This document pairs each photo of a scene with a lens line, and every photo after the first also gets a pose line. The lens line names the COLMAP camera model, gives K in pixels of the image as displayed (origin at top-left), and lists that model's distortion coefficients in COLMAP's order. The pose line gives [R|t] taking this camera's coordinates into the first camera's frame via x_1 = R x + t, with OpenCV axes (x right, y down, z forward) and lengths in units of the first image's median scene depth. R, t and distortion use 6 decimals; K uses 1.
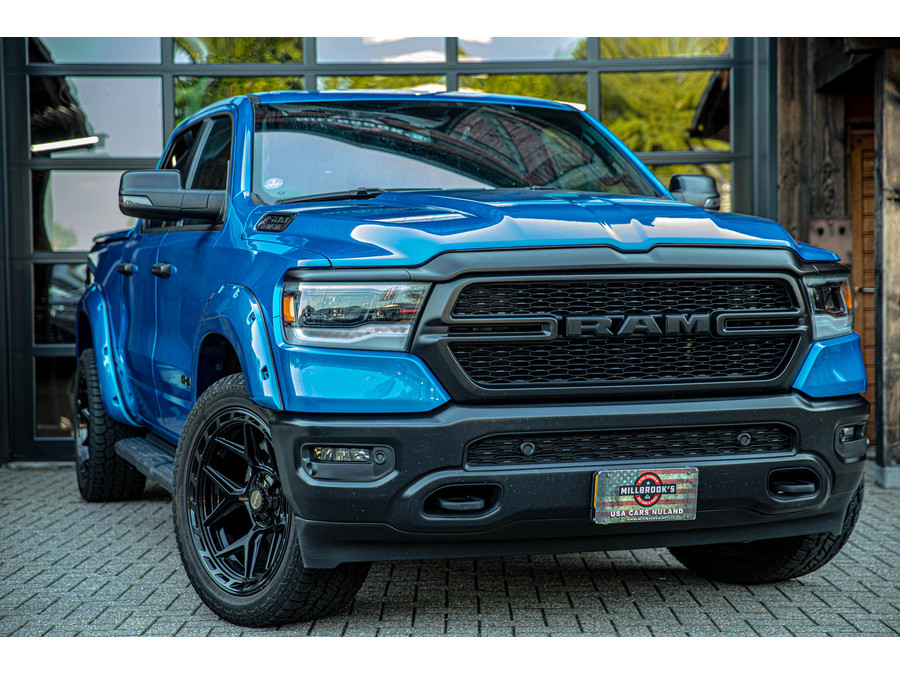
lens RADIAL K [[1692.8, 0, 459.8], [0, 1692.8, 334.8], [0, 0, 1]] dist [0.197388, 0.000000]
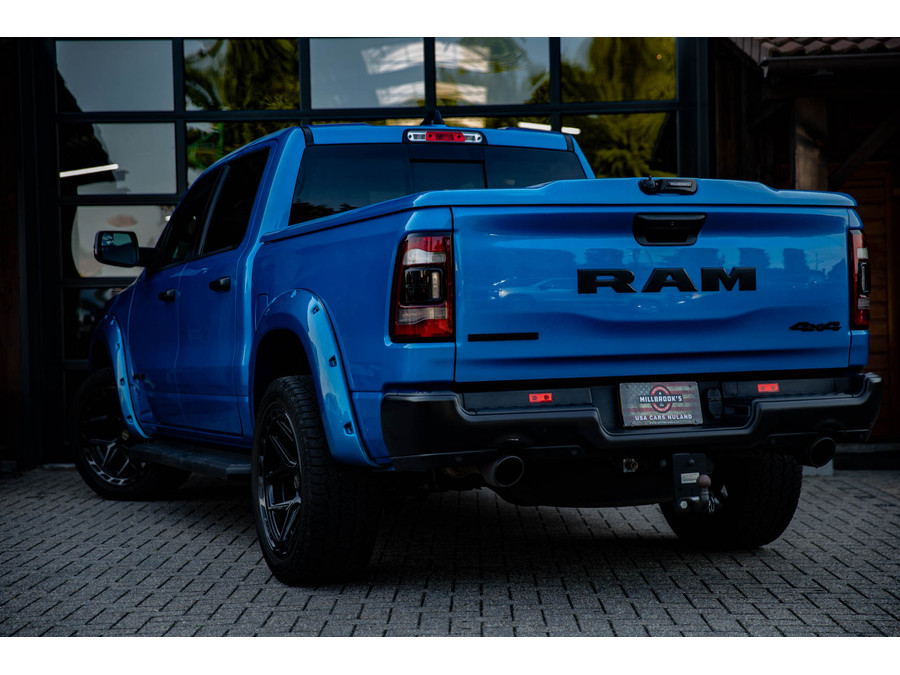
lens RADIAL K [[1692.8, 0, 444.5], [0, 1692.8, 335.3], [0, 0, 1]] dist [0.197388, 0.000000]
pose [[0.999775, -0.008255, -0.019520, 0.026245], [0.008075, 0.999924, -0.009296, 0.002025], [0.019595, 0.009137, 0.999766, -0.130334]]
